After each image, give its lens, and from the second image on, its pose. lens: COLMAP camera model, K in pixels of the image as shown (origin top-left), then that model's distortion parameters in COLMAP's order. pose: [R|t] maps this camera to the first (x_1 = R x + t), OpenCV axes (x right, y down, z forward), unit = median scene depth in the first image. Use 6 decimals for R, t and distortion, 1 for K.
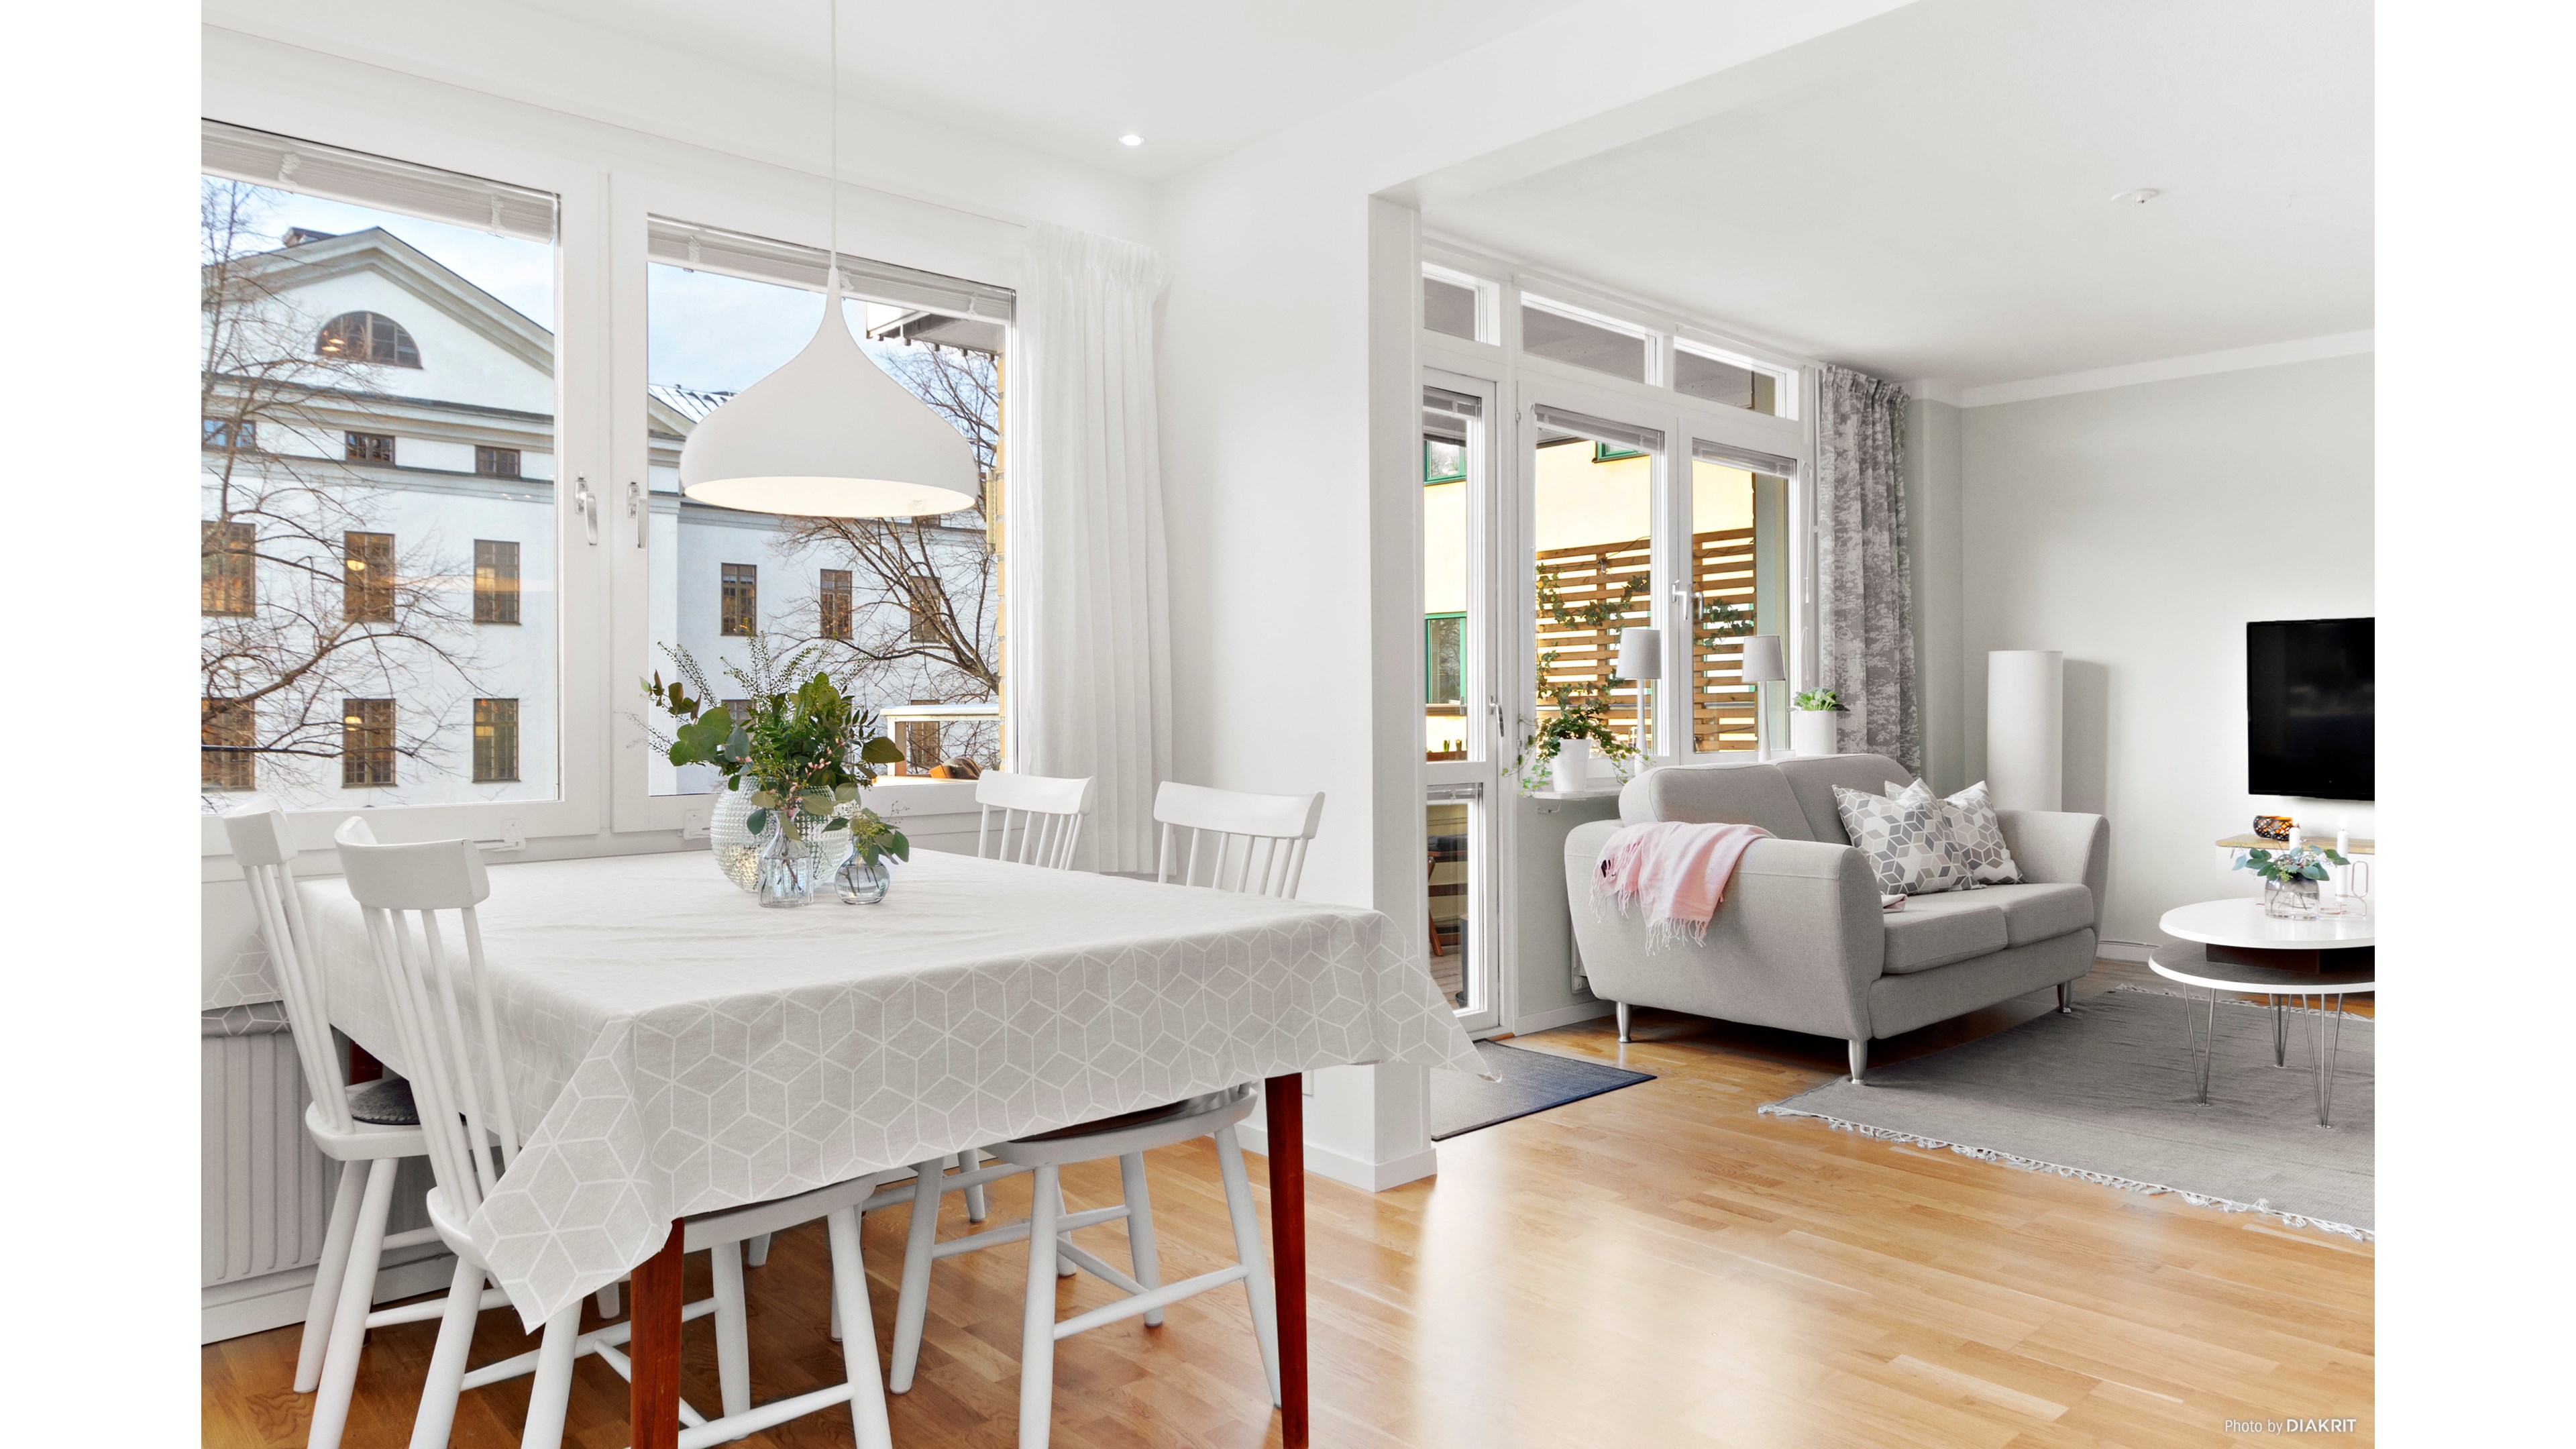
lens RADIAL K [[1497.7, 0, 1292.5], [0, 1497.7, 691.1], [0, 0, 1]] dist [0.004516, 0.000937]
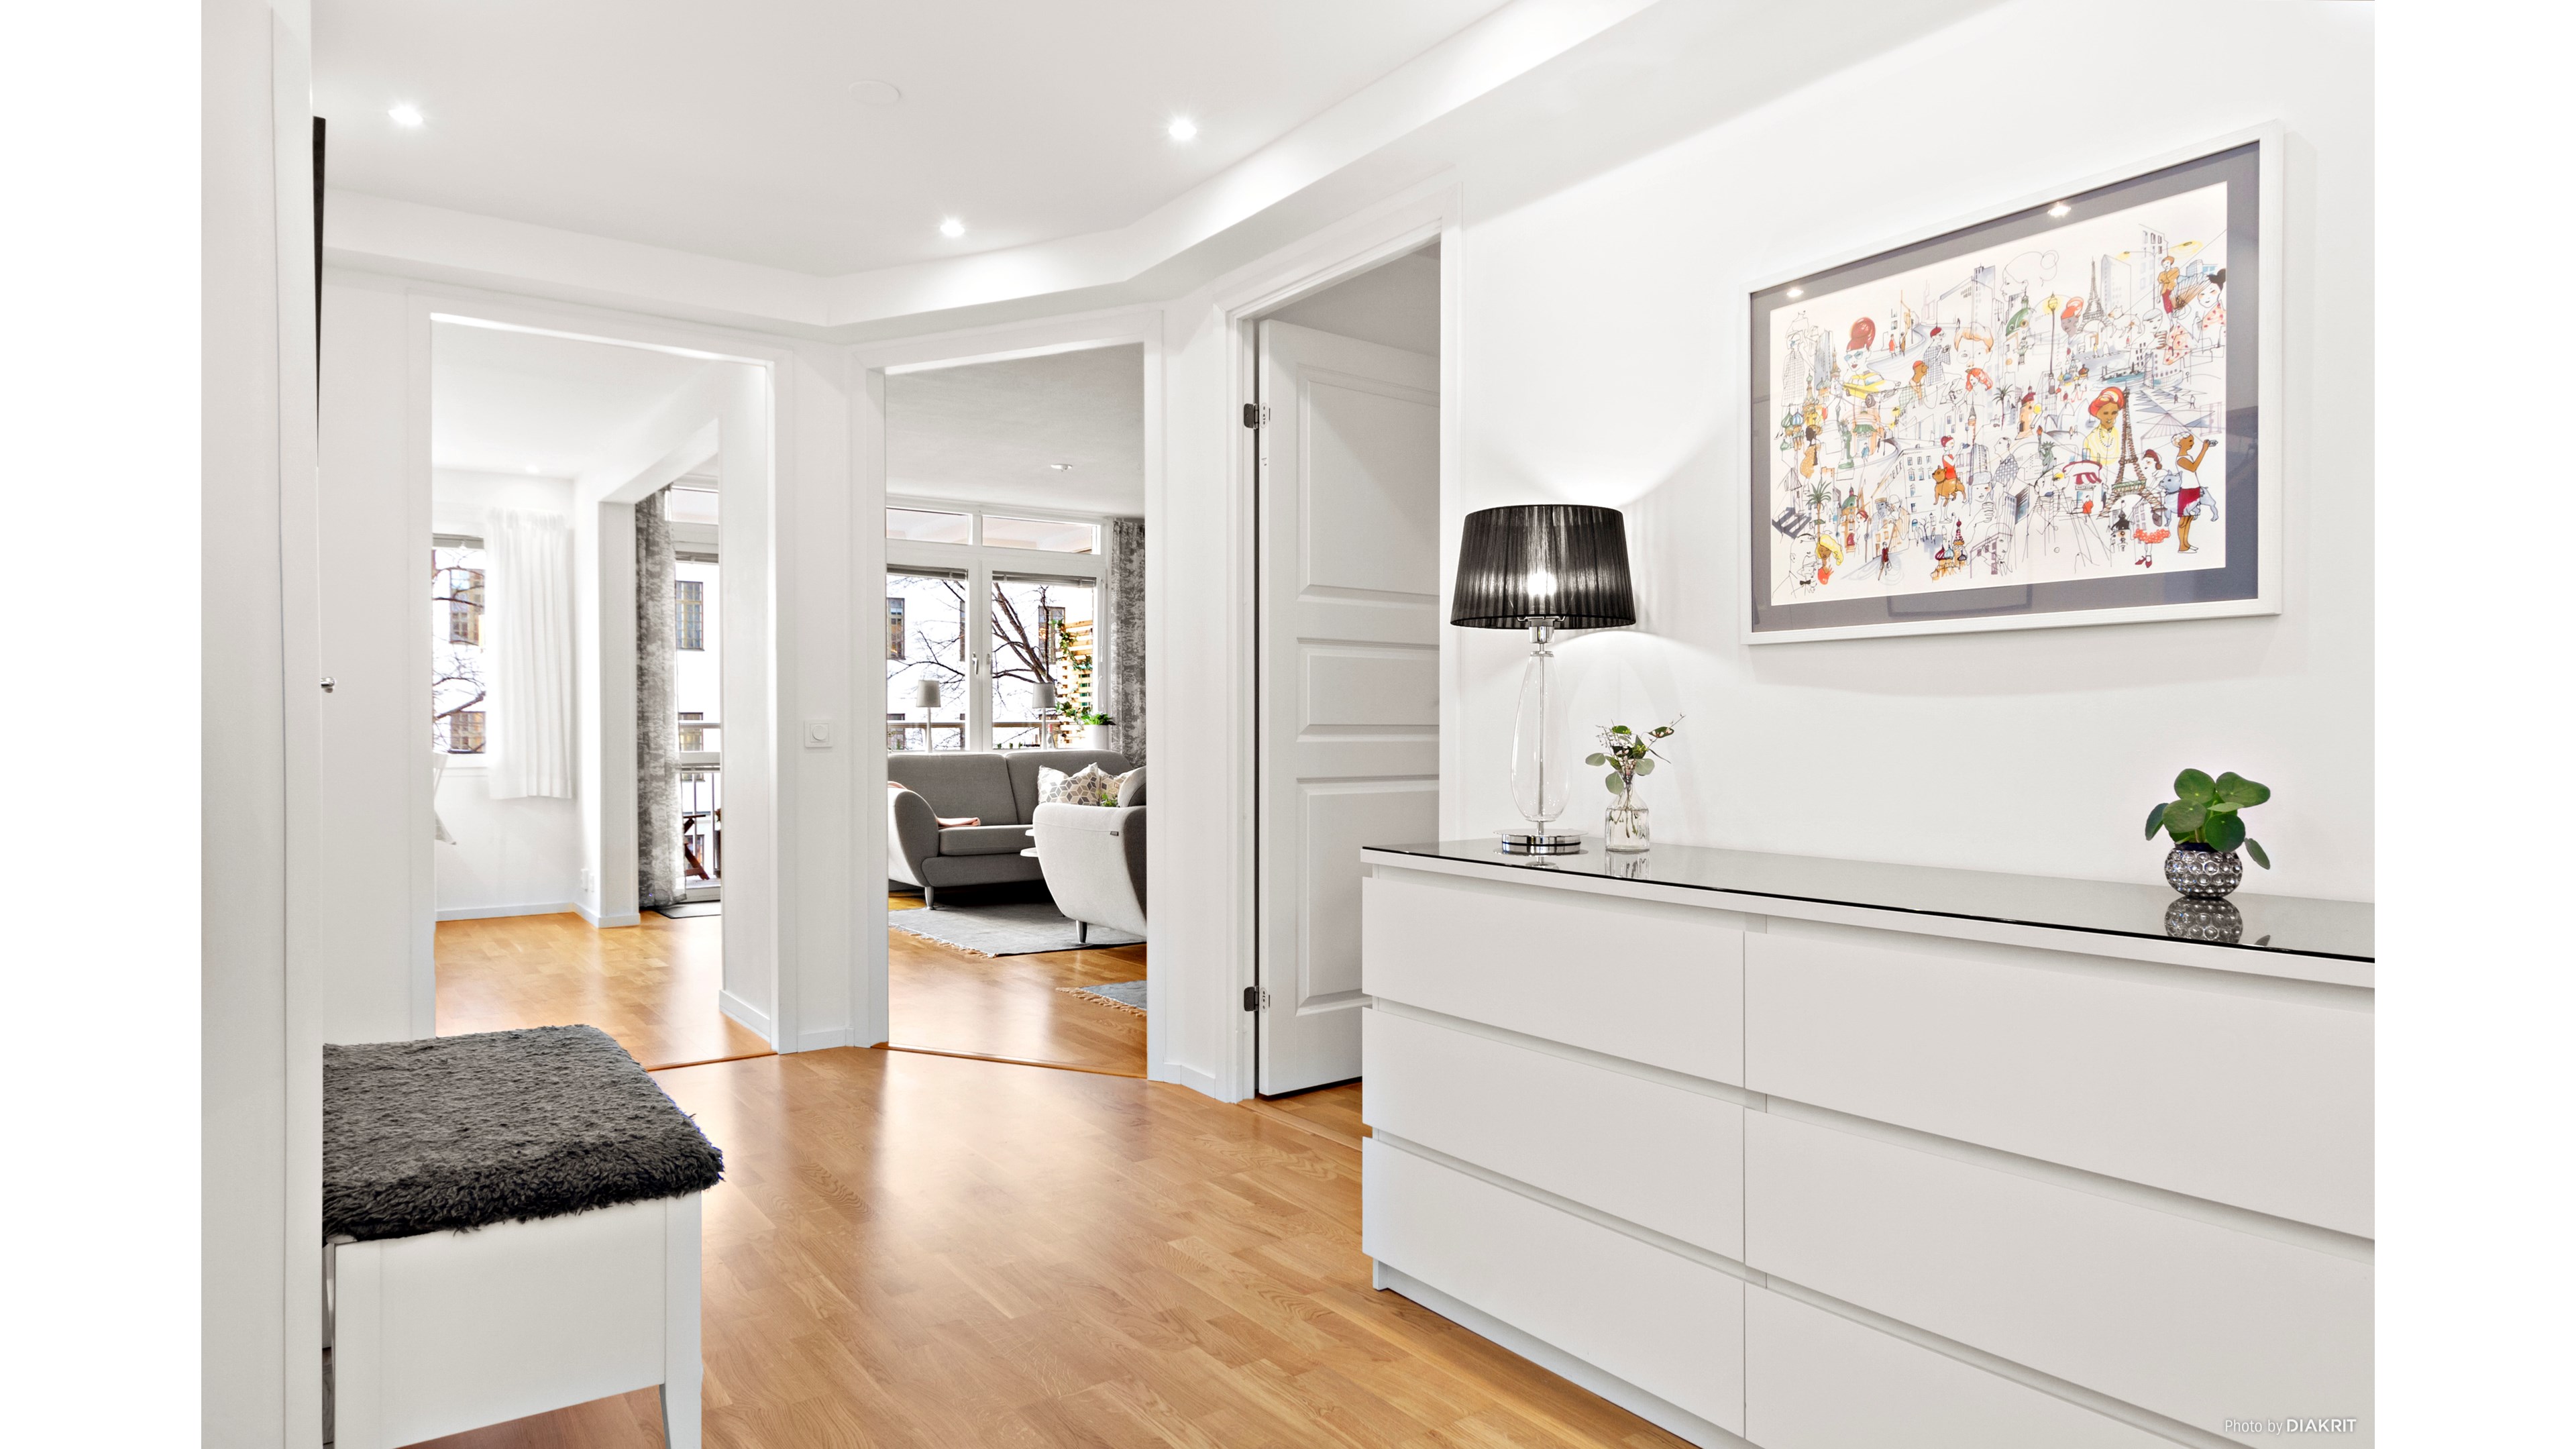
lens RADIAL K [[1447.6, 0, 1288.0], [0, 1447.6, 724.5], [0, 0, 1]] dist [0.025628, 0.001032]
pose [[0.990471, 0.003854, -0.137669, 0.767743], [-0.002178, 0.999922, 0.012322, -0.008038], [0.137706, -0.011905, 0.990402, -0.592692]]
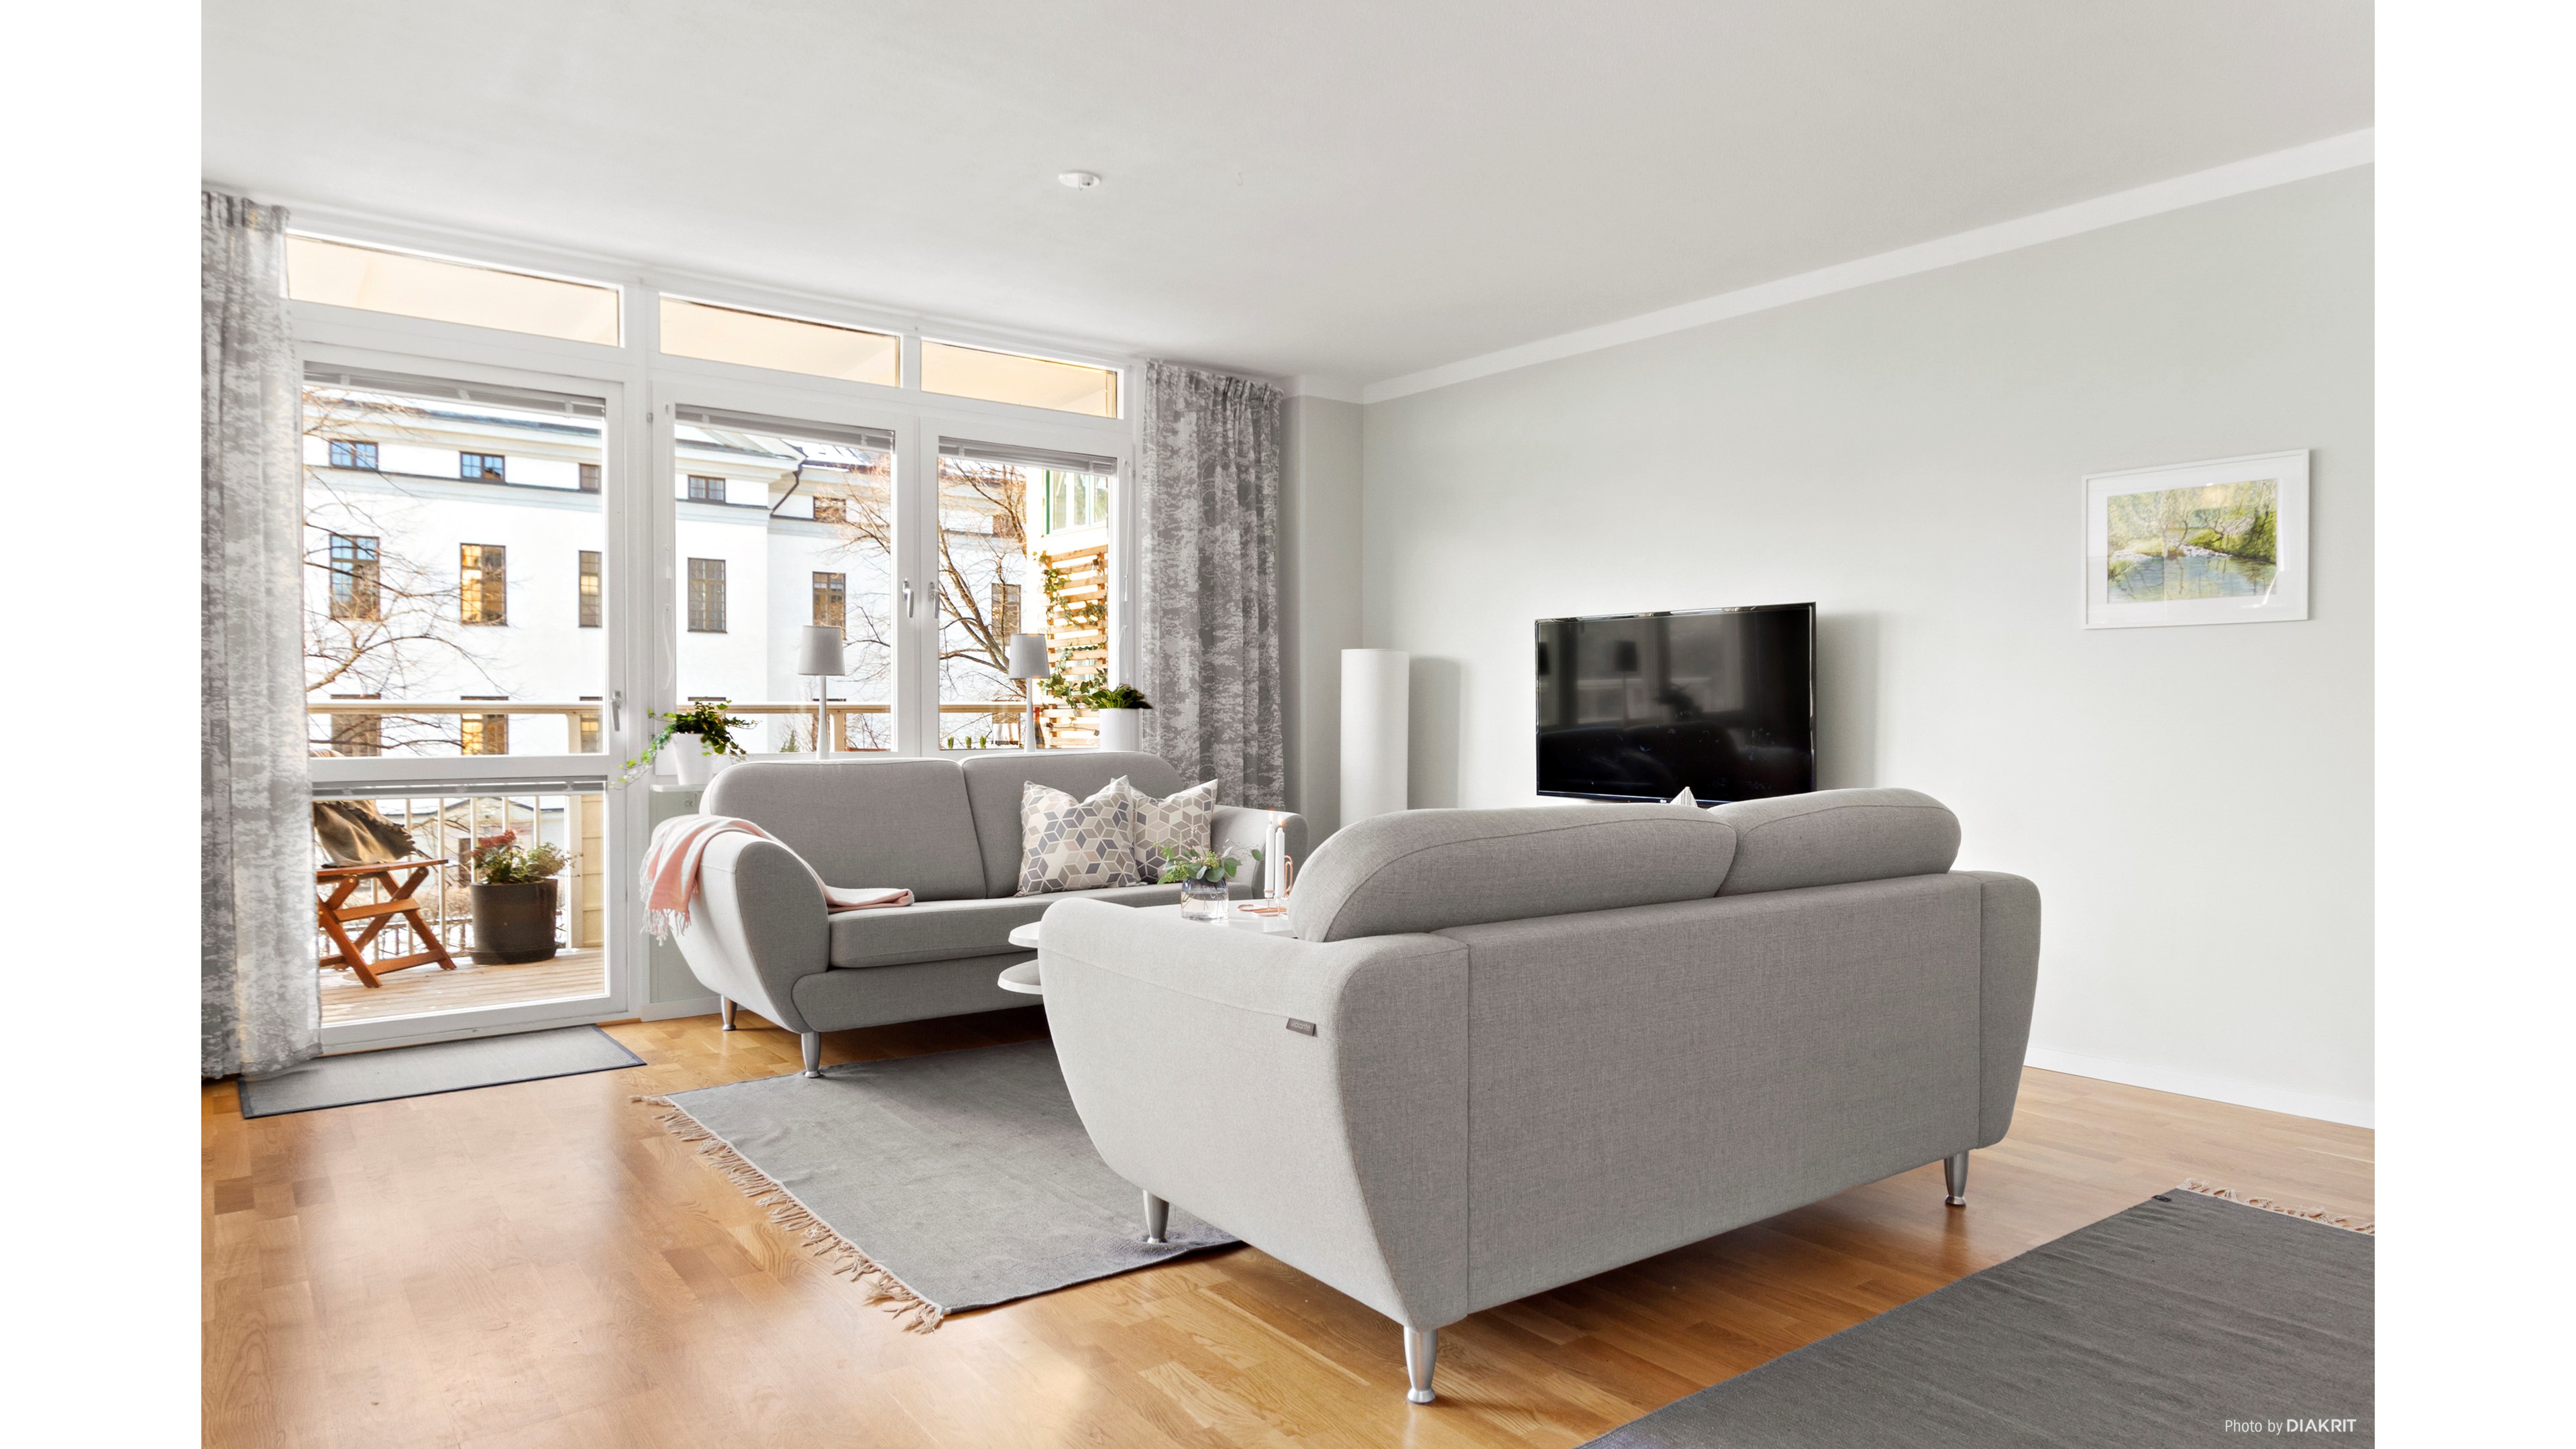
lens RADIAL K [[1447.6, 0, 1288.0], [0, 1447.6, 724.5], [0, 0, 1]] dist [0.025628, 0.001032]
pose [[0.994491, 0.006937, -0.104595, 0.544518], [-0.004813, 0.999777, 0.020543, 0.003103], [0.104714, -0.019926, 0.994303, 0.044525]]
